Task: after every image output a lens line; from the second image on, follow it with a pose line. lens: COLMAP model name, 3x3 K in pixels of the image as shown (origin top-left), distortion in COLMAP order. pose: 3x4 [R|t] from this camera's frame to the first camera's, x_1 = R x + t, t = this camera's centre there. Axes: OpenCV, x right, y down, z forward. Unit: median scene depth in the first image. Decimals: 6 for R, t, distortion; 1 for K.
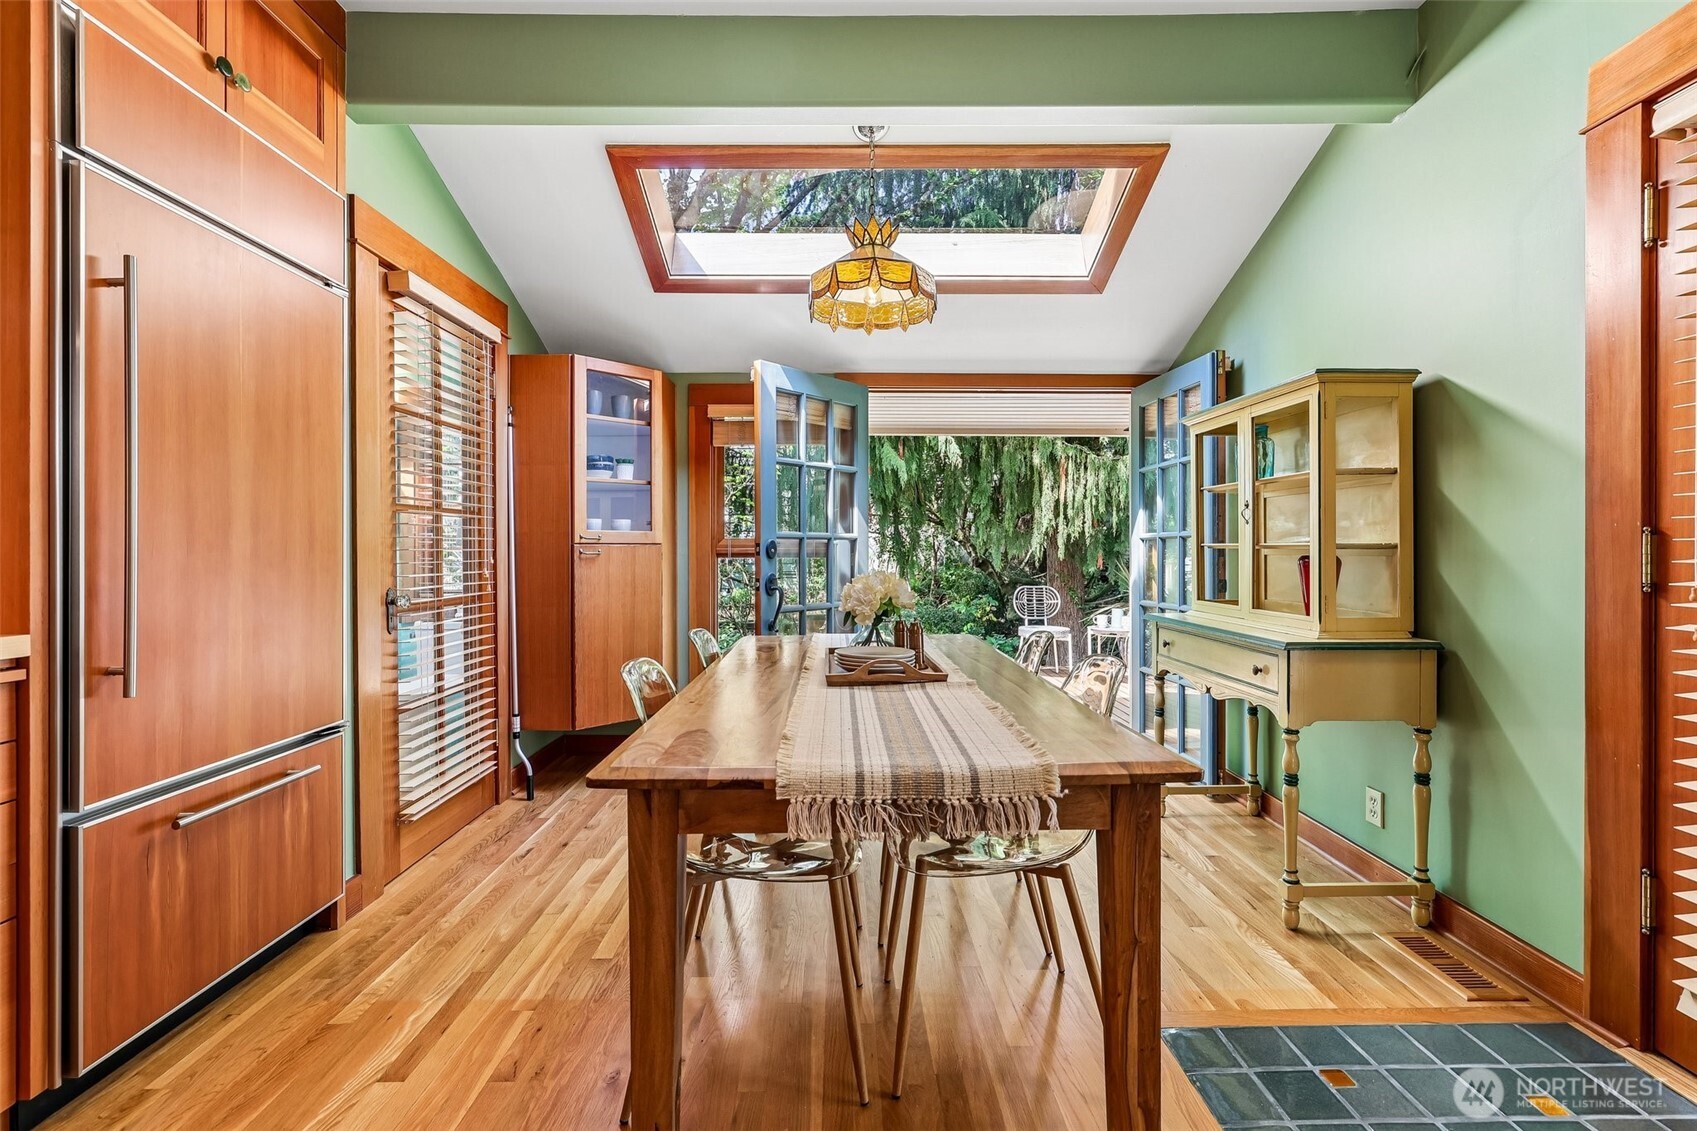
lens RADIAL K [[726.8, 0, 852.7], [0, 726.8, 561.0], [0, 0, 1]] dist [-0.000710, 0.000164]
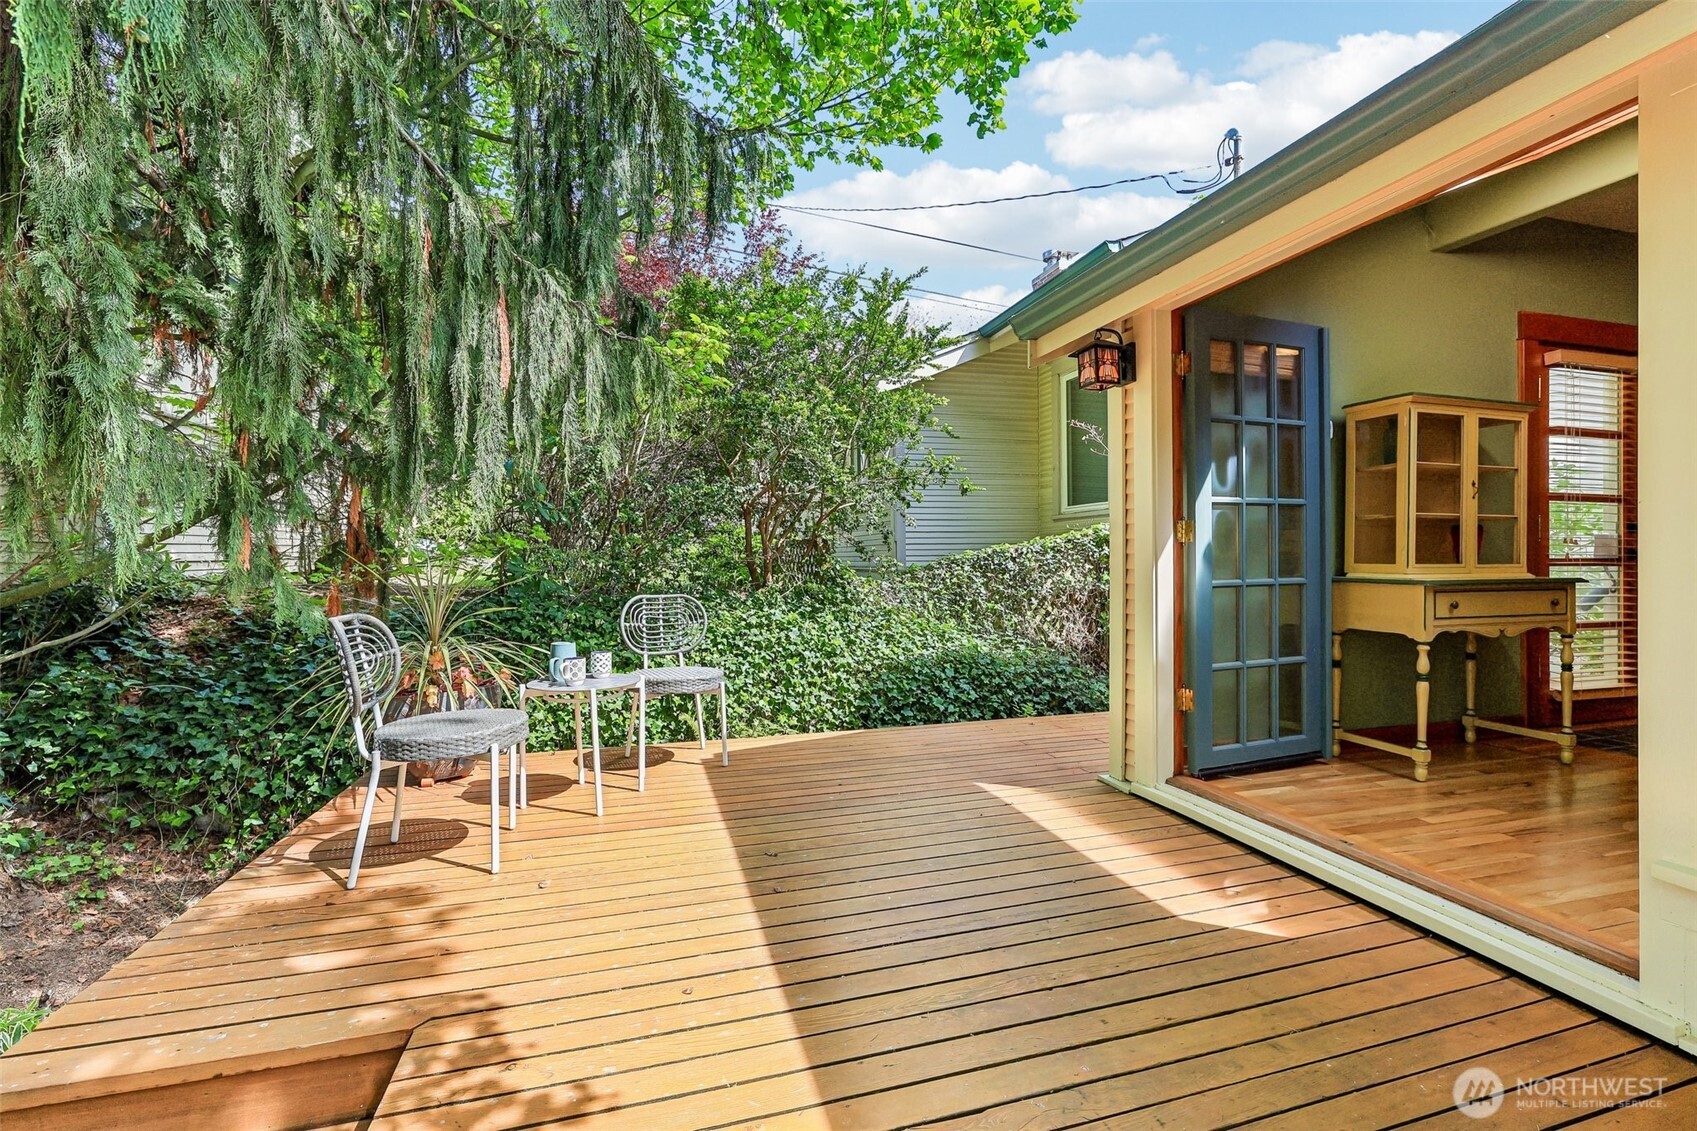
lens RADIAL K [[726.8, 0, 852.7], [0, 726.8, 561.0], [0, 0, 1]] dist [-0.000710, 0.000164]
pose [[-0.278092, 0.000735, 0.960554, -0.147216], [0.012680, 0.999915, 0.002906, 0.015444], [-0.960471, 0.012989, -0.278078, 0.925292]]
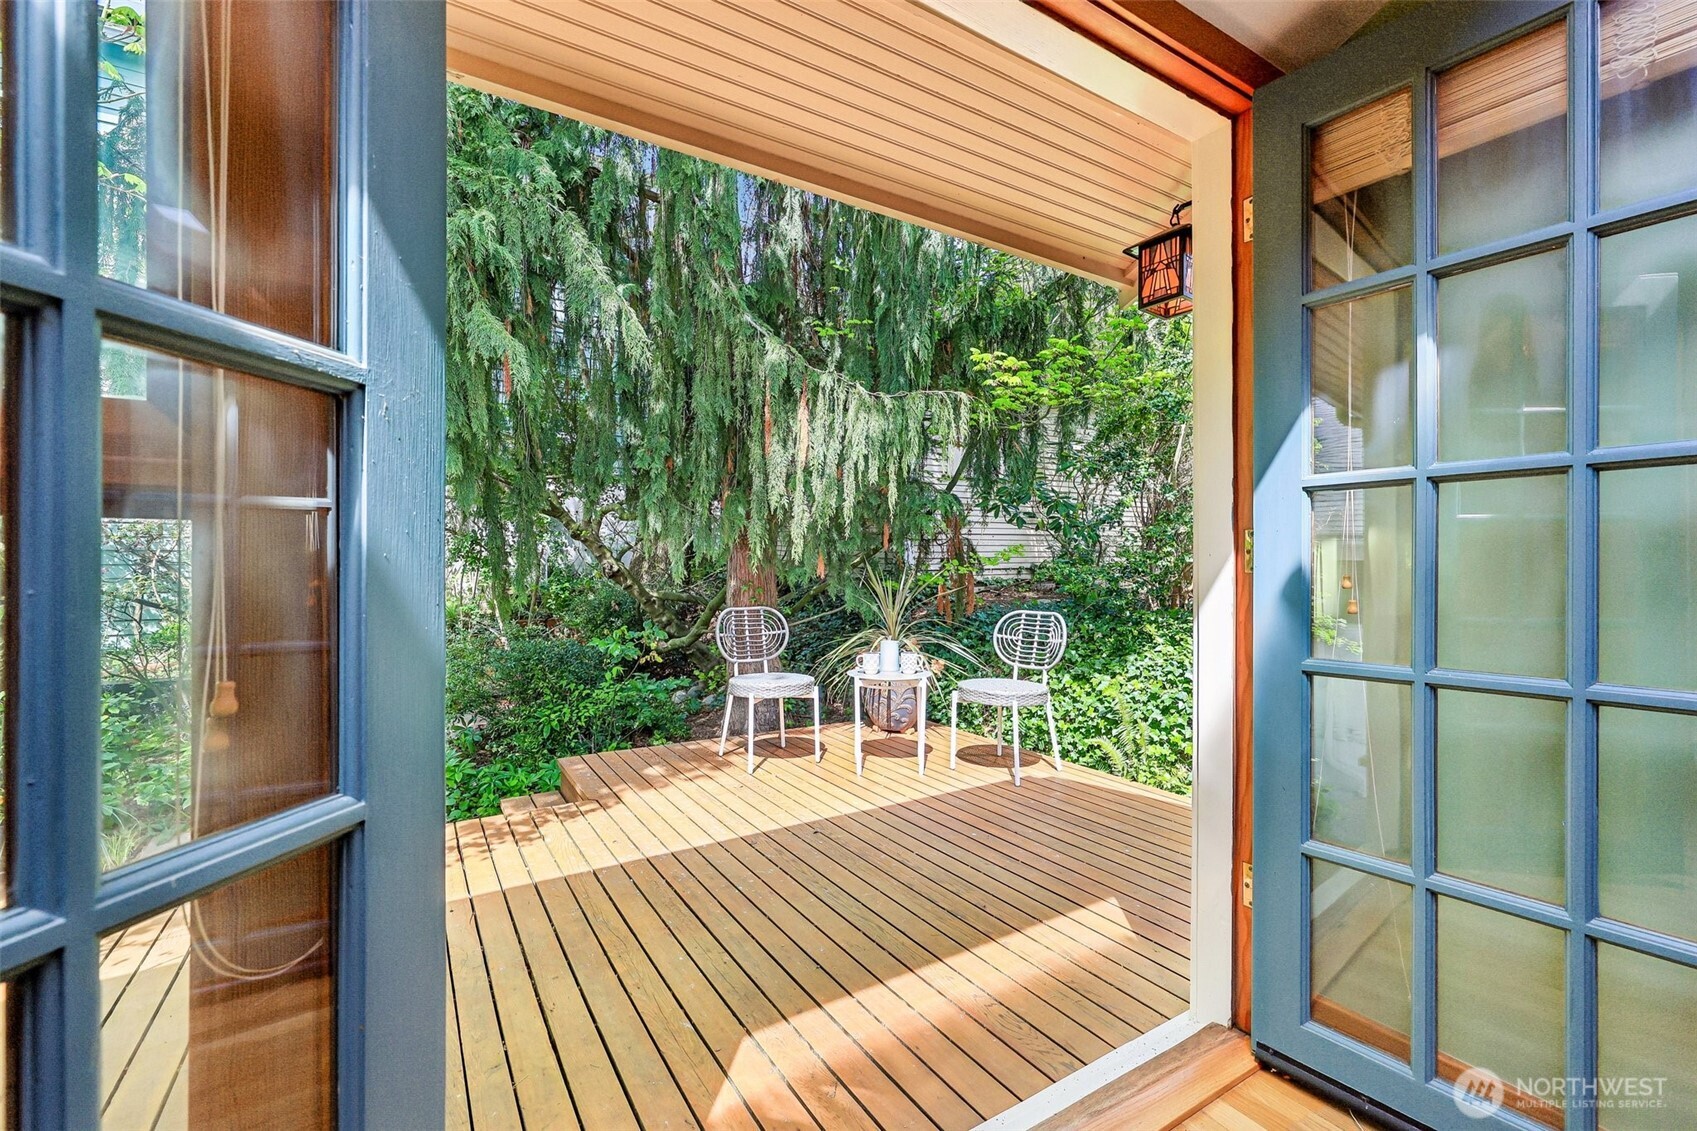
lens RADIAL K [[726.8, 0, 852.7], [0, 726.8, 561.0], [0, 0, 1]] dist [-0.000710, 0.000164]
pose [[0.853351, -0.000496, 0.521337, 0.007834], [0.006347, 0.999935, -0.009439, 0.004701], [-0.521299, 0.011364, 0.853299, 0.470951]]
